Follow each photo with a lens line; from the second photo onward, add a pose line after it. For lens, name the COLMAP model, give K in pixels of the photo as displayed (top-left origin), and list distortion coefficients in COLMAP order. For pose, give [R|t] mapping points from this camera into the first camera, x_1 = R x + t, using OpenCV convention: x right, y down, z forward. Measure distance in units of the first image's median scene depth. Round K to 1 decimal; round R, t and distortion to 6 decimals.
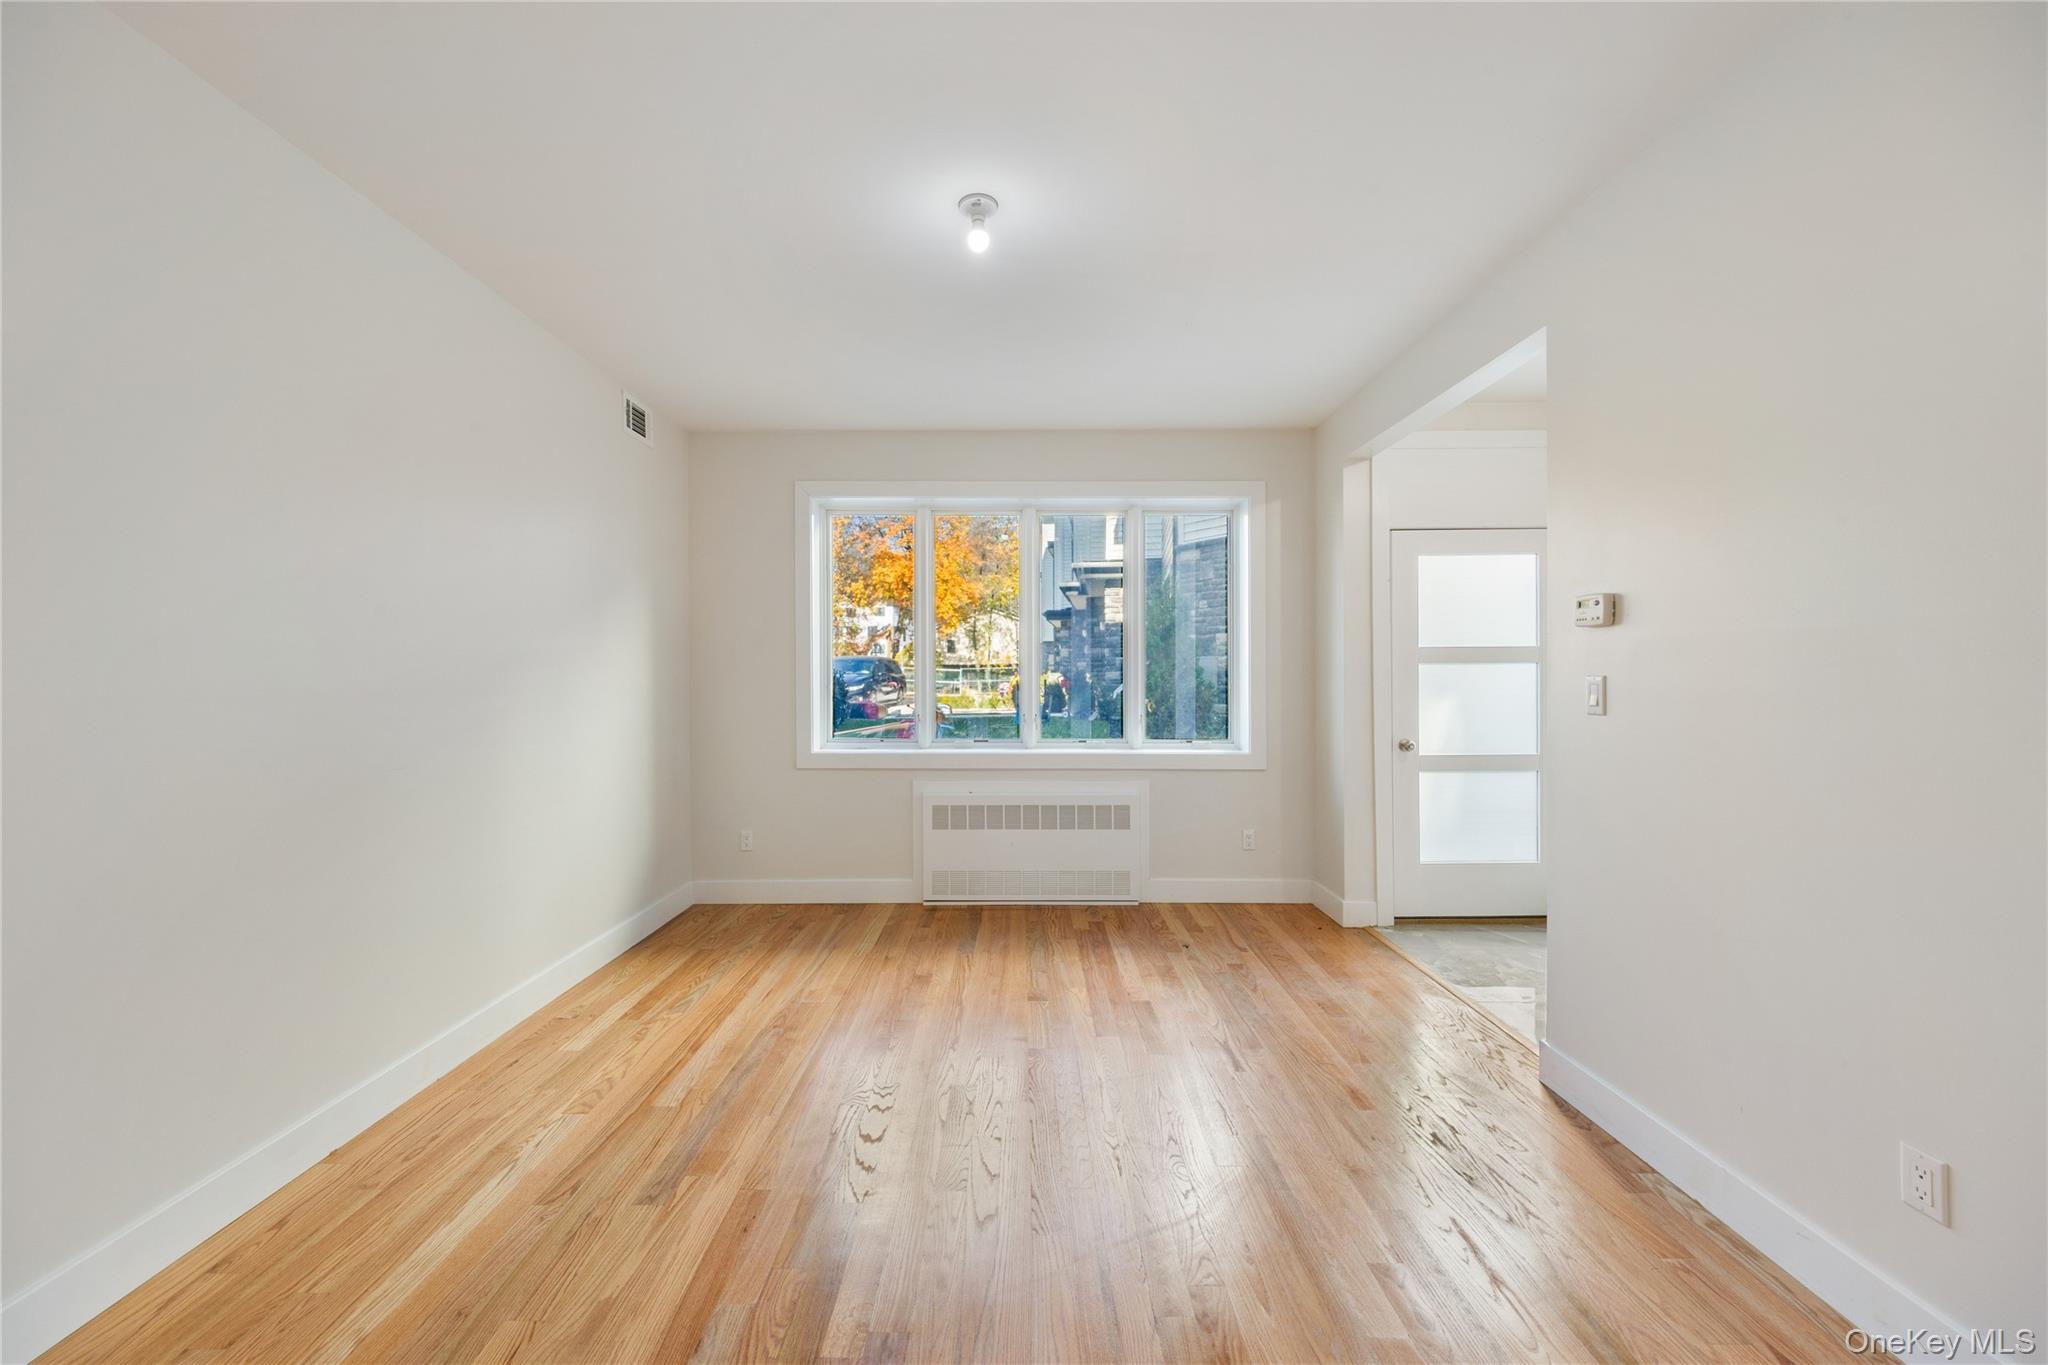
lens RADIAL K [[766.5, 0, 1011.6], [0, 766.5, 678.7], [0, 0, 1]] dist [0.012975, -0.007835]
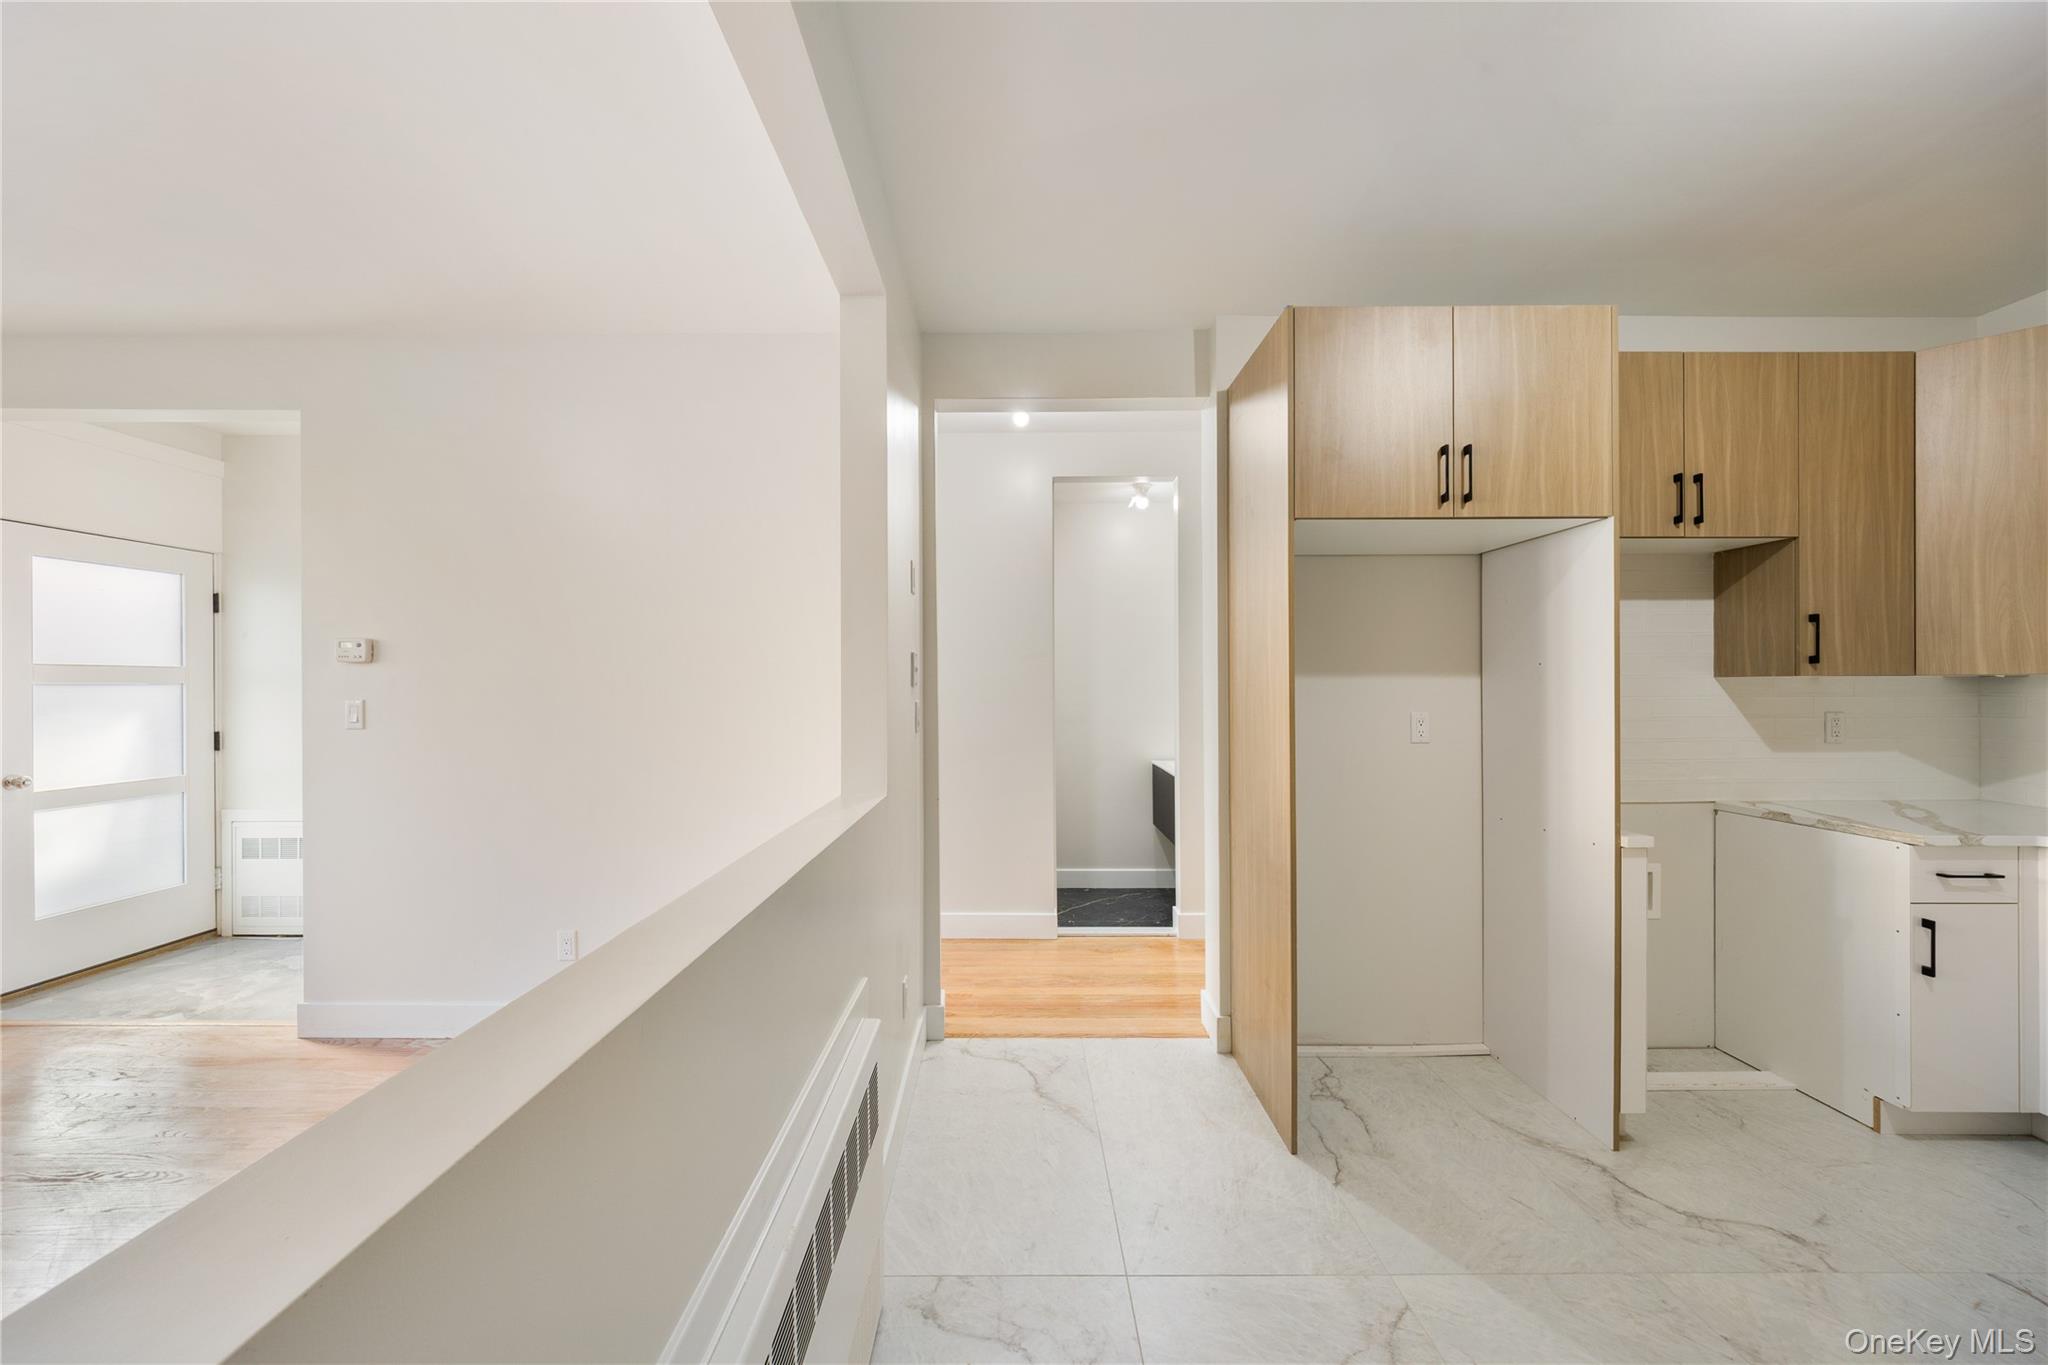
lens RADIAL K [[776.2, 0, 1010.3], [0, 776.2, 688.7], [0, 0, 1]] dist [-0.002060, -0.000252]
pose [[-0.005154, 0.001199, 0.999986, -0.299189], [0.003348, 0.999994, -0.001182, -0.009109], [-0.999981, 0.003342, -0.005158, -0.061591]]
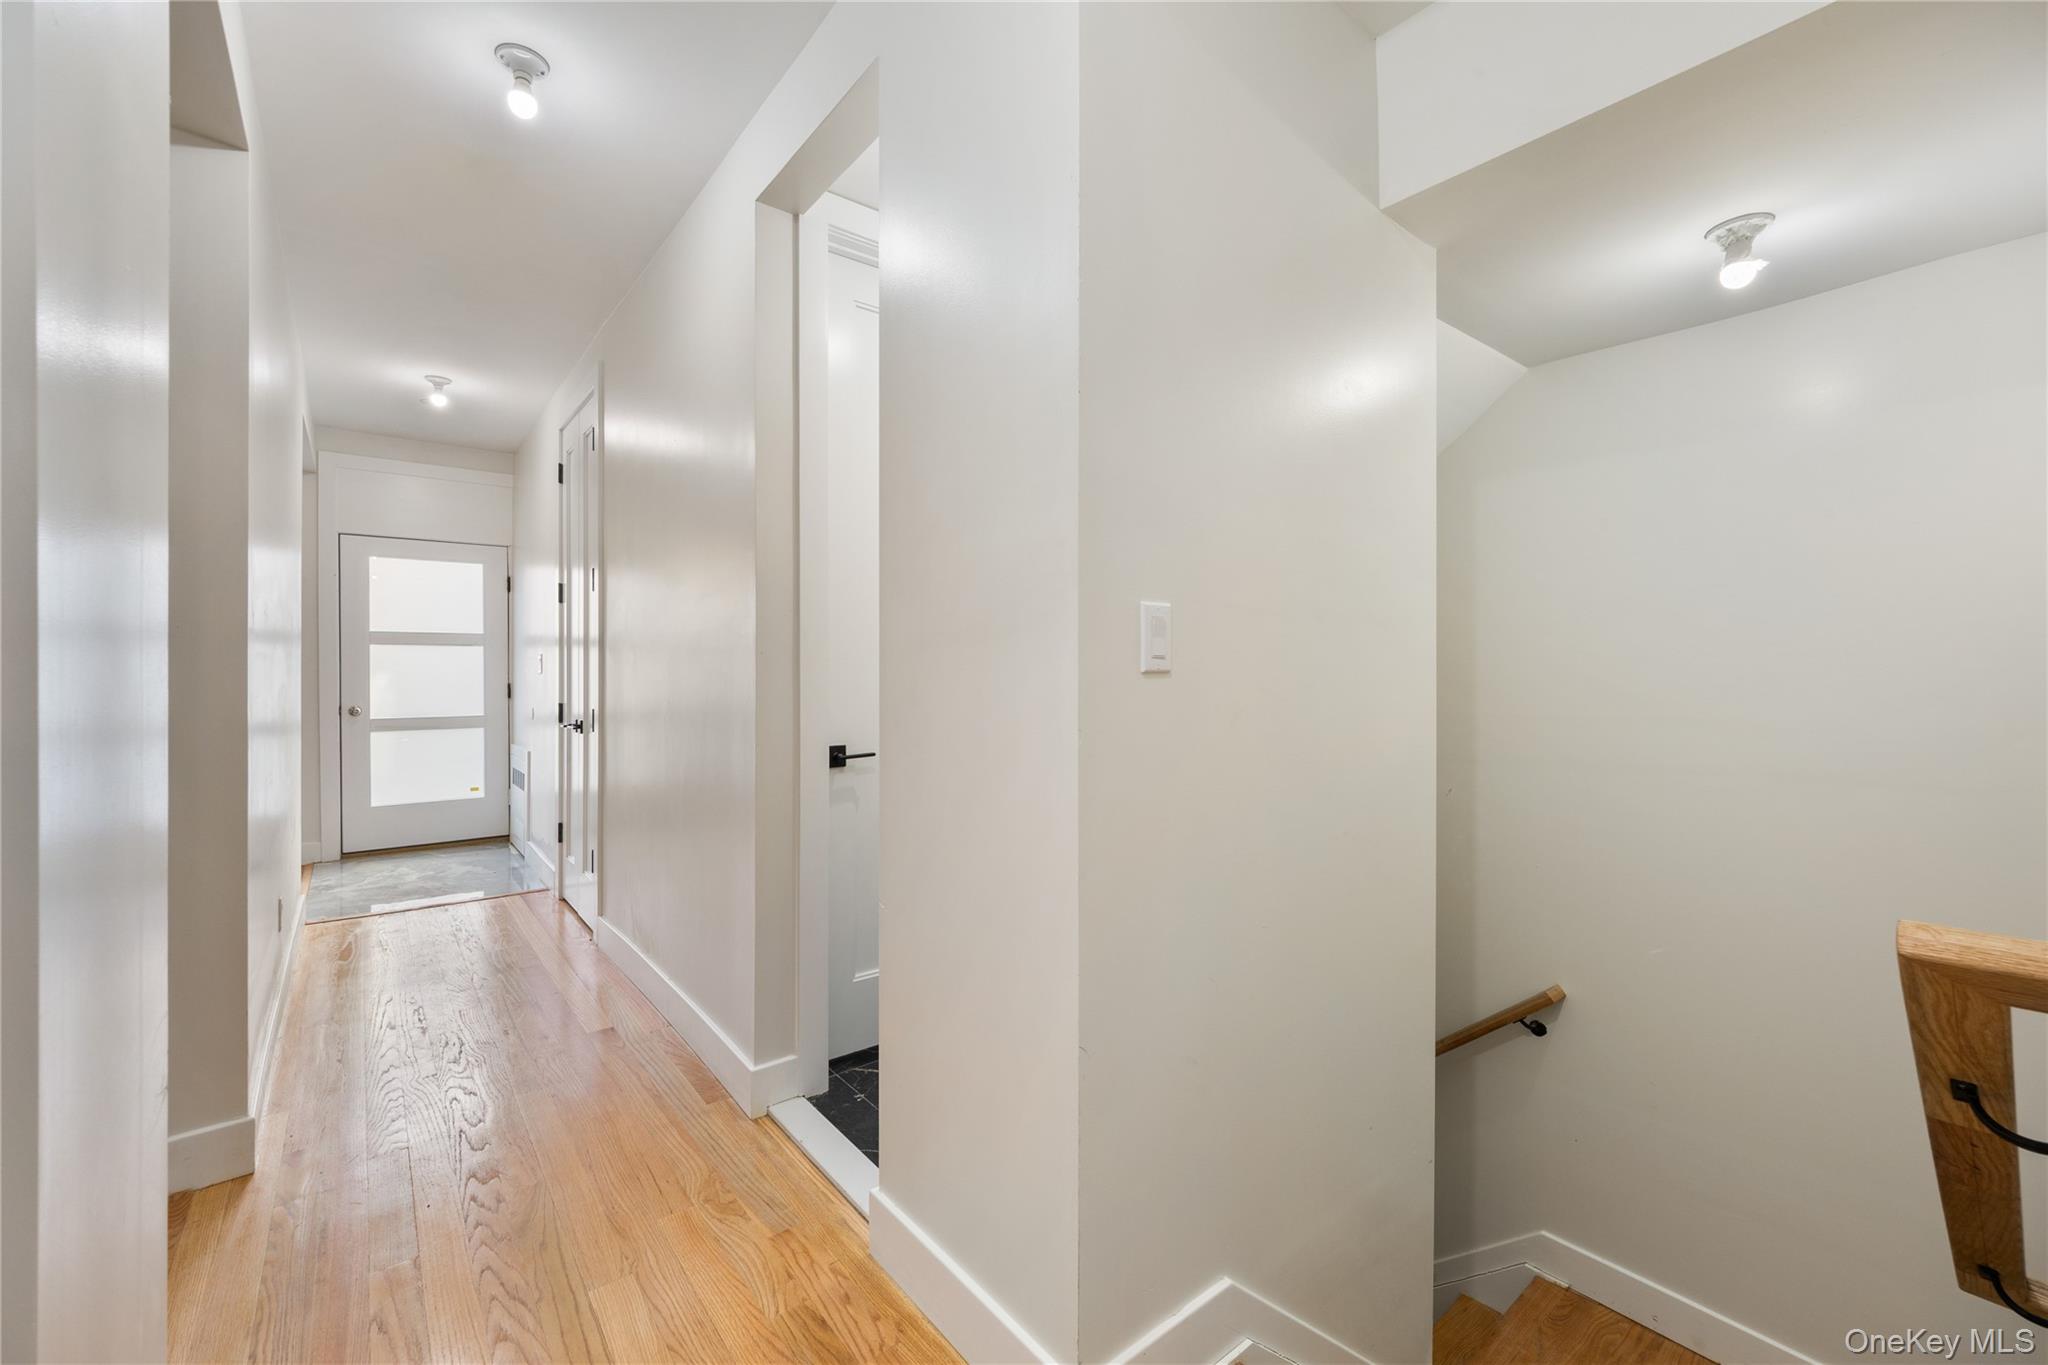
lens RADIAL K [[816.4, 0, 1002.0], [0, 816.4, 677.8], [0, 0, 1]] dist [0.003350, 0.000132]
pose [[0.783452, 0.001813, 0.621450, 0.469113], [-0.006323, 0.999967, 0.005055, 0.018963], [-0.621420, -0.007890, 0.783438, -0.602196]]
